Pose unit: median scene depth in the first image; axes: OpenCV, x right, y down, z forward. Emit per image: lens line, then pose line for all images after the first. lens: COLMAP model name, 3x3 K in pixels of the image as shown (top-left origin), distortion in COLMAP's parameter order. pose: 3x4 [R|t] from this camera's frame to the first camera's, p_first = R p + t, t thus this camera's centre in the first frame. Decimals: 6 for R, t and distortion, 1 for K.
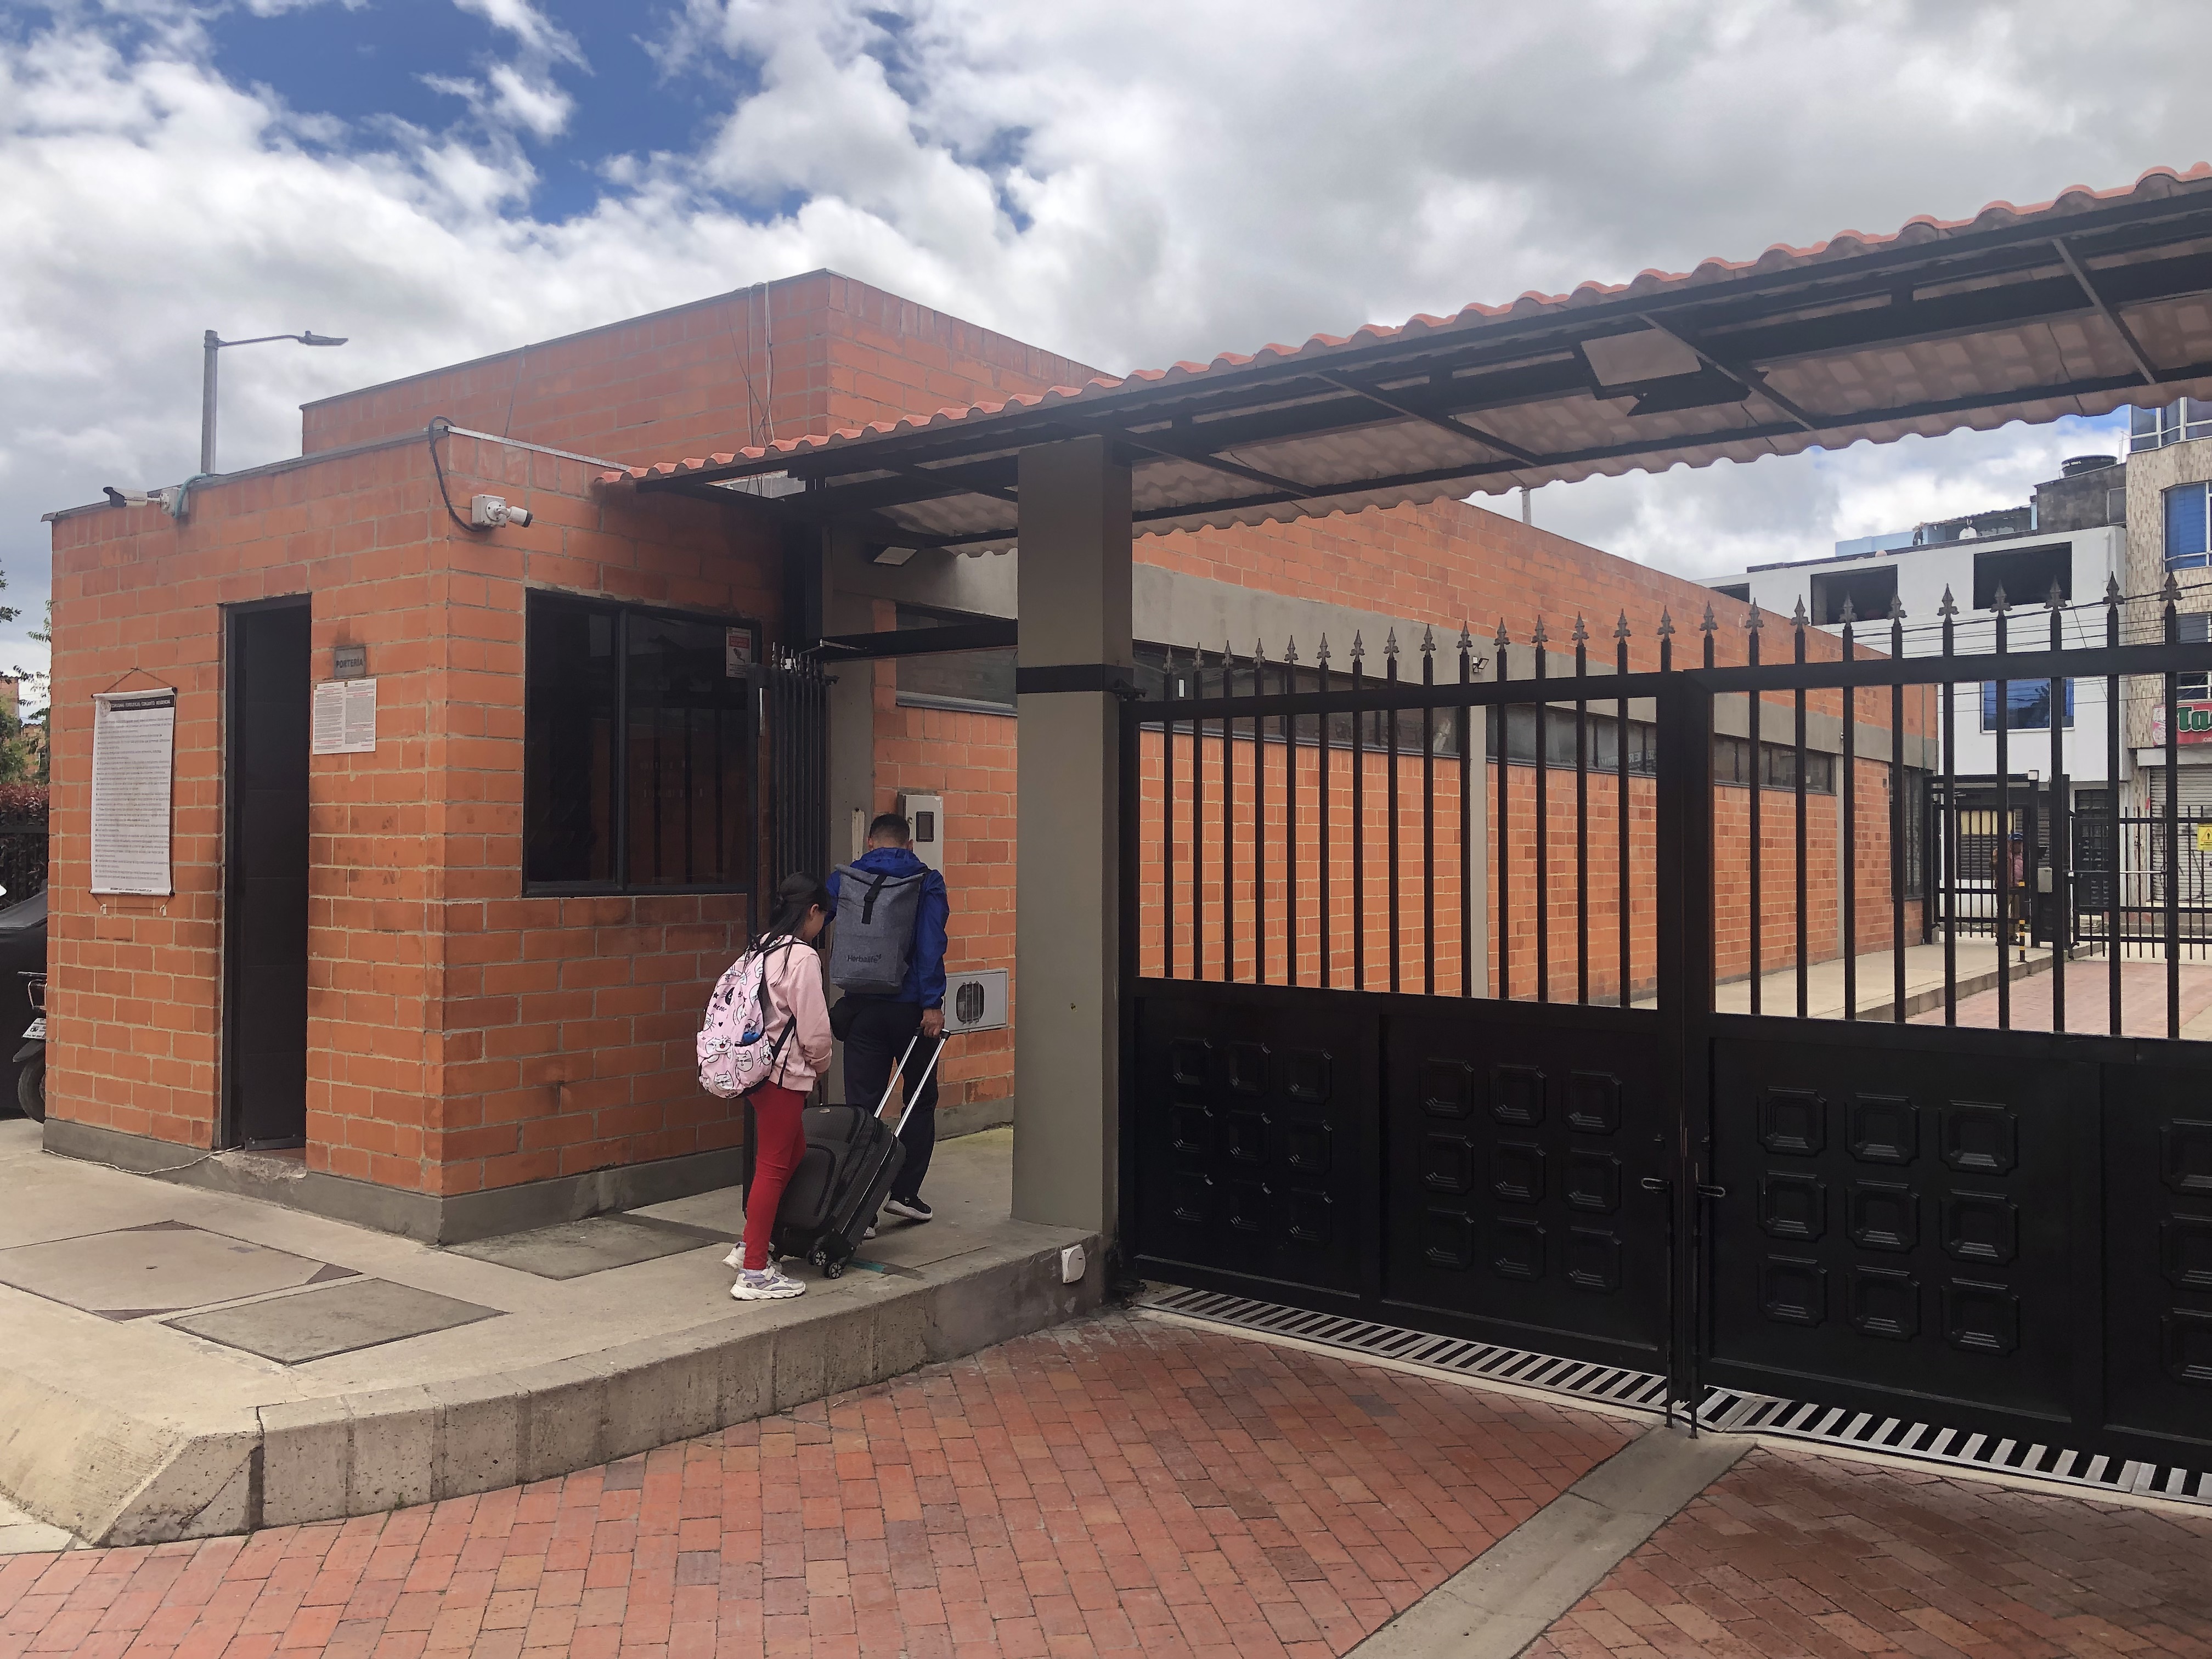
lens RADIAL K [[1797.8, 0, 1090.7], [0, 1797.8, 825.4], [0, 0, 1]] dist [0.108841, -0.181065]
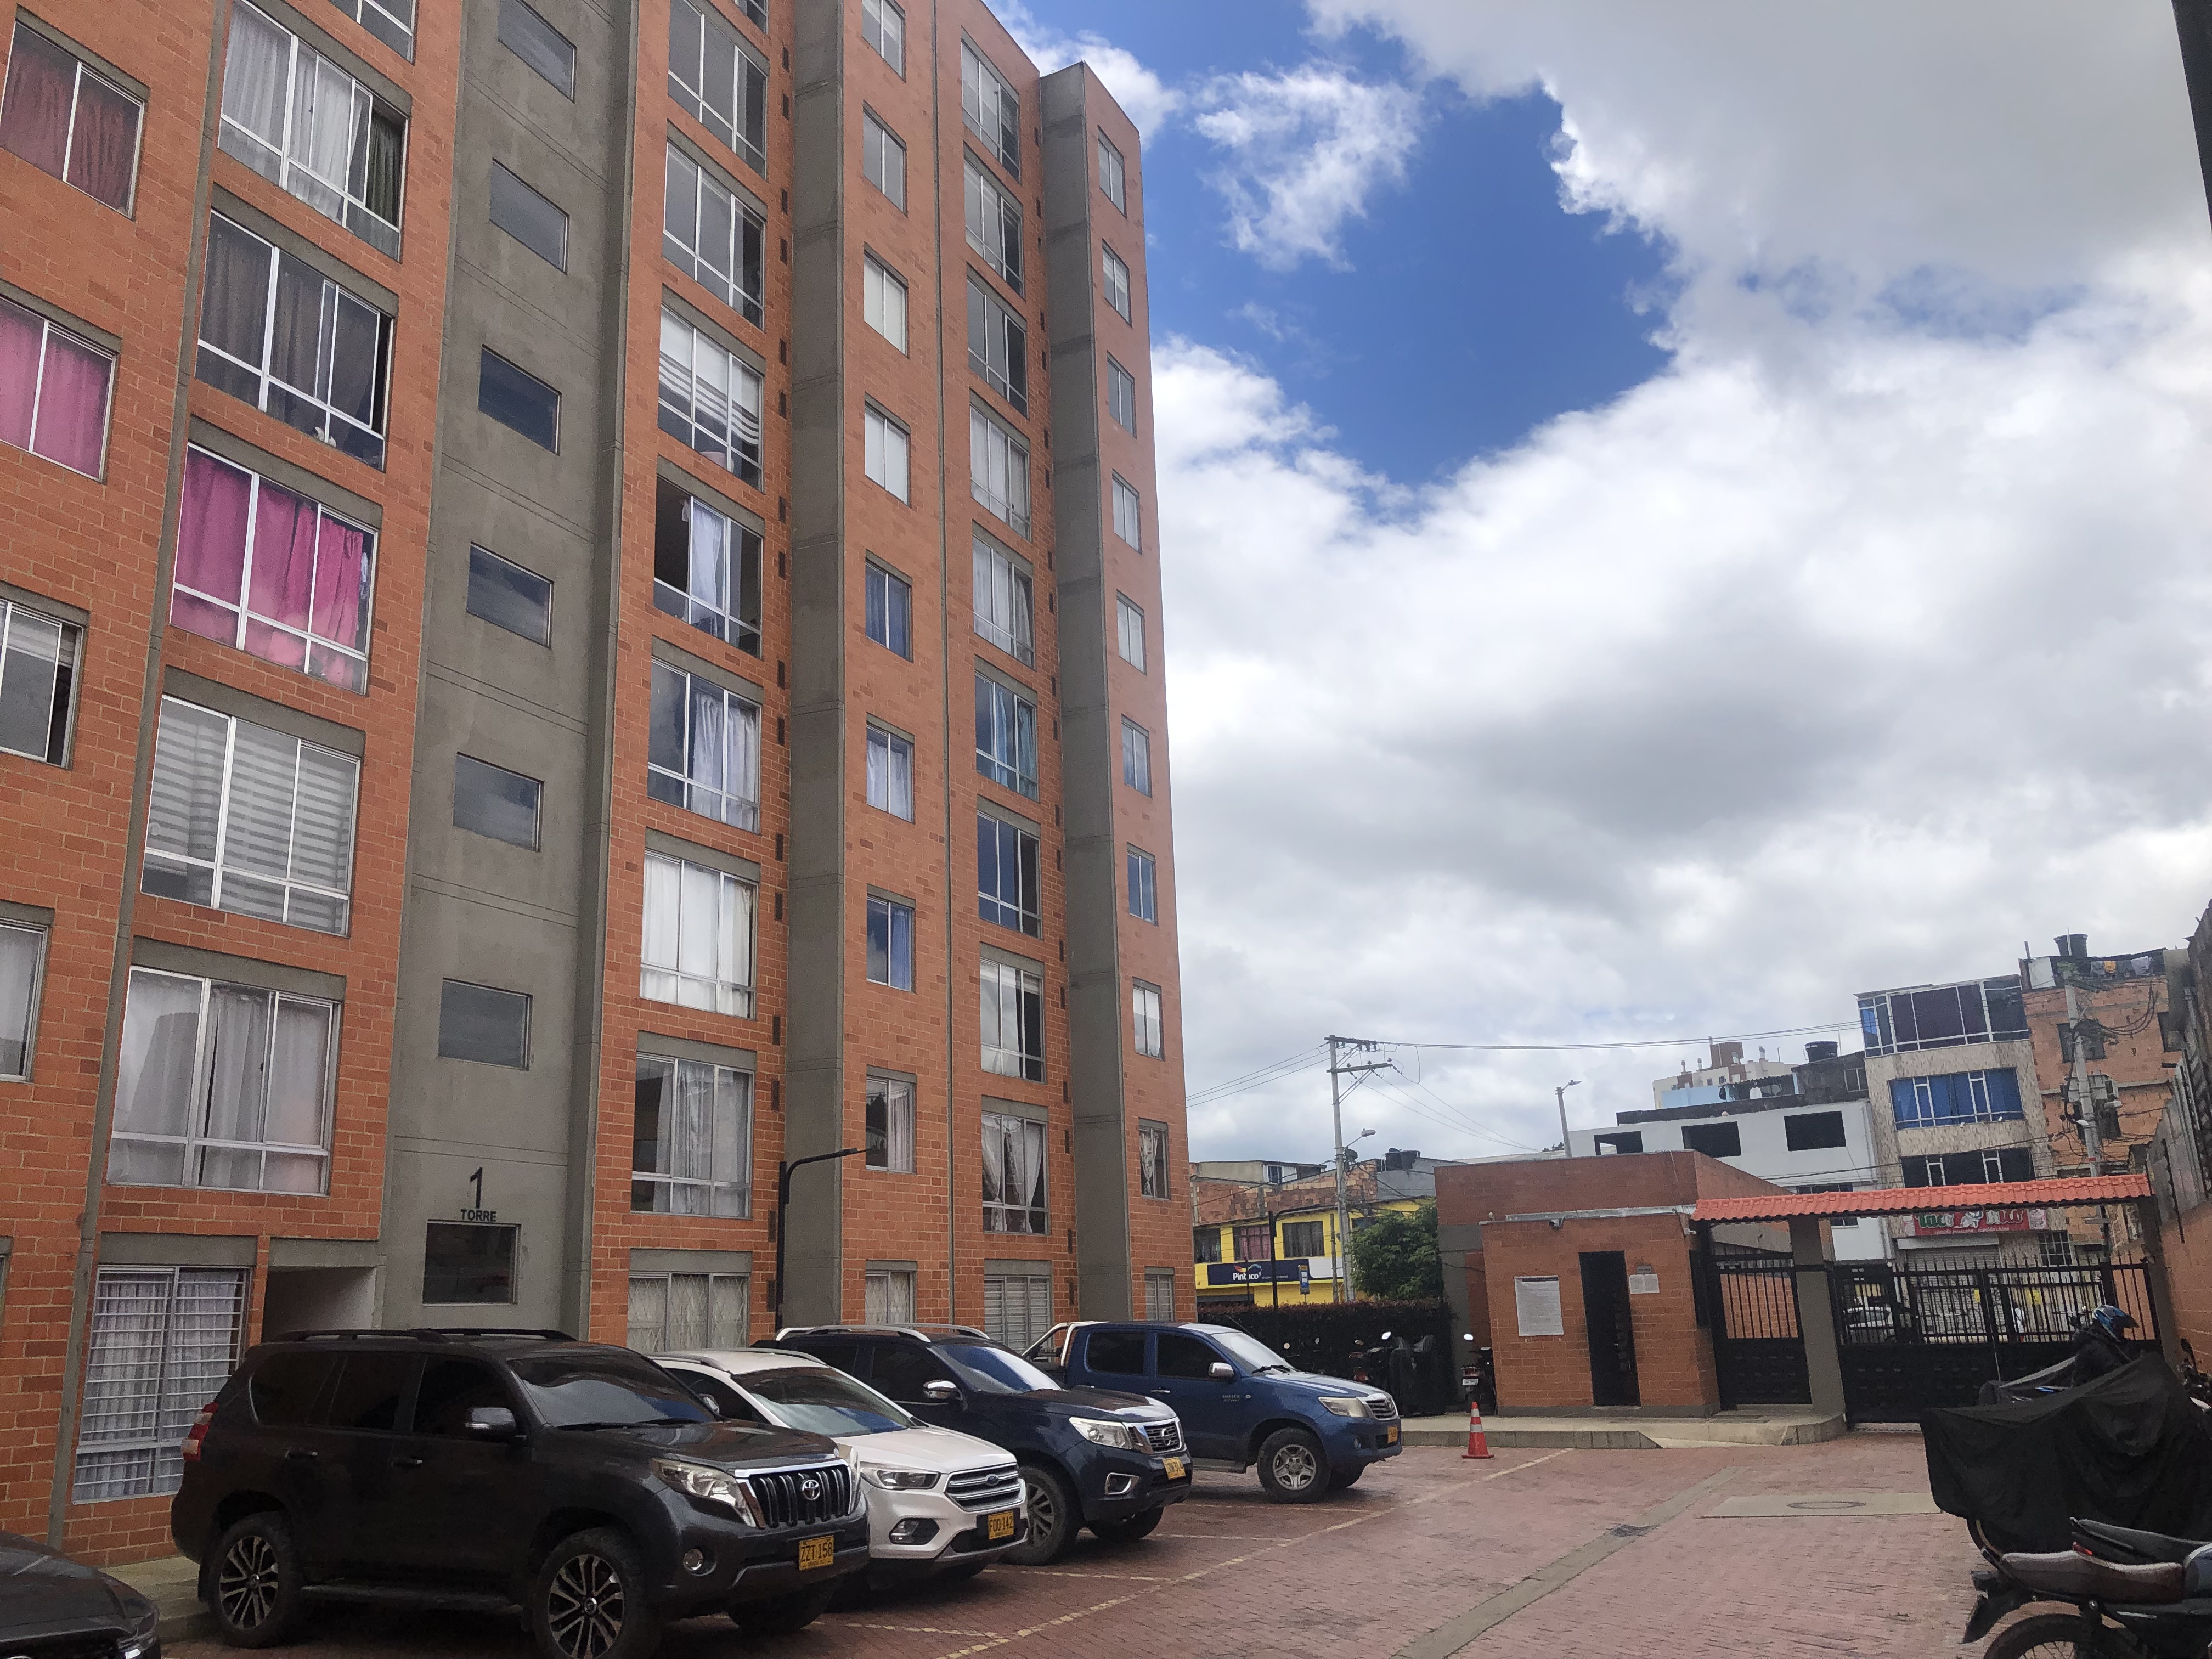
lens RADIAL K [[1797.8, 0, 1090.7], [0, 1797.8, 825.4], [0, 0, 1]] dist [0.108841, -0.181065]
pose [[0.984041, 0.008672, 0.177732, -2.295597], [0.036892, 0.967168, -0.251446, -0.072133], [-0.174077, 0.253990, 0.951413, -2.811648]]
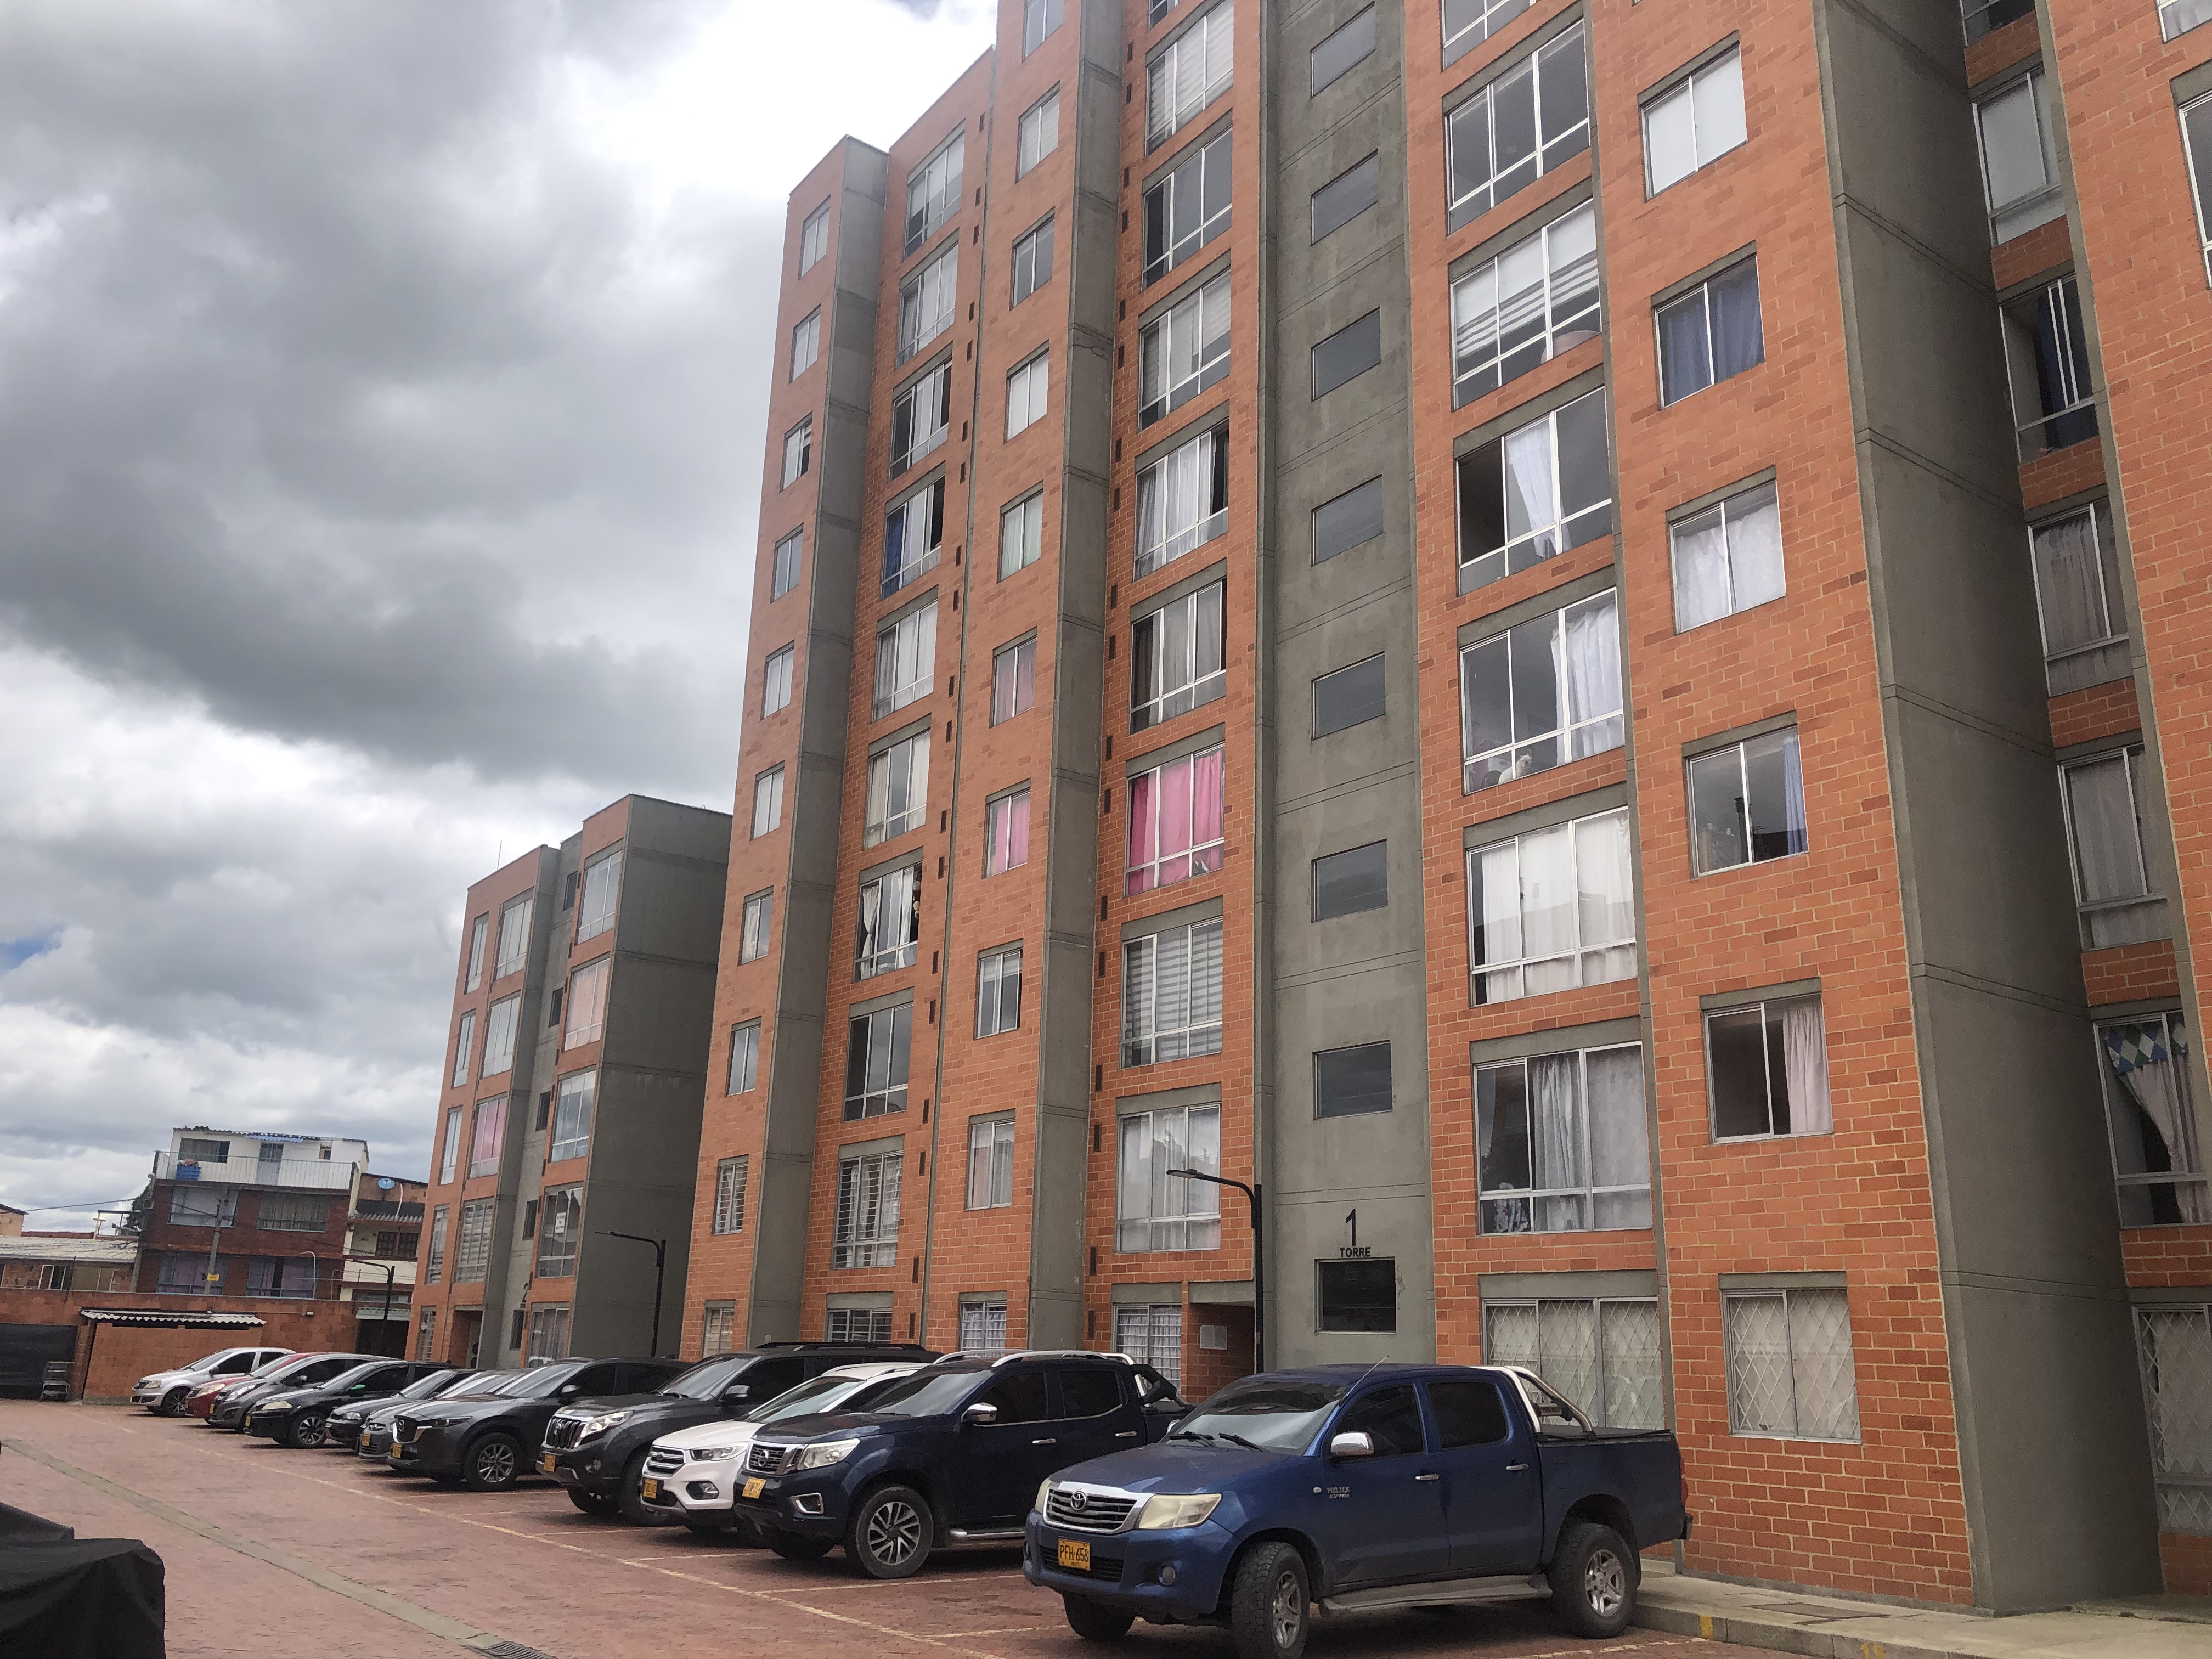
lens RADIAL K [[1797.8, 0, 1090.7], [0, 1797.8, 825.4], [0, 0, 1]] dist [0.108841, -0.181065]
pose [[-0.287782, -0.292780, -0.911845, 3.184279], [-0.016816, 0.953522, -0.300855, 0.100500], [0.957548, -0.071247, -0.279330, 4.057878]]
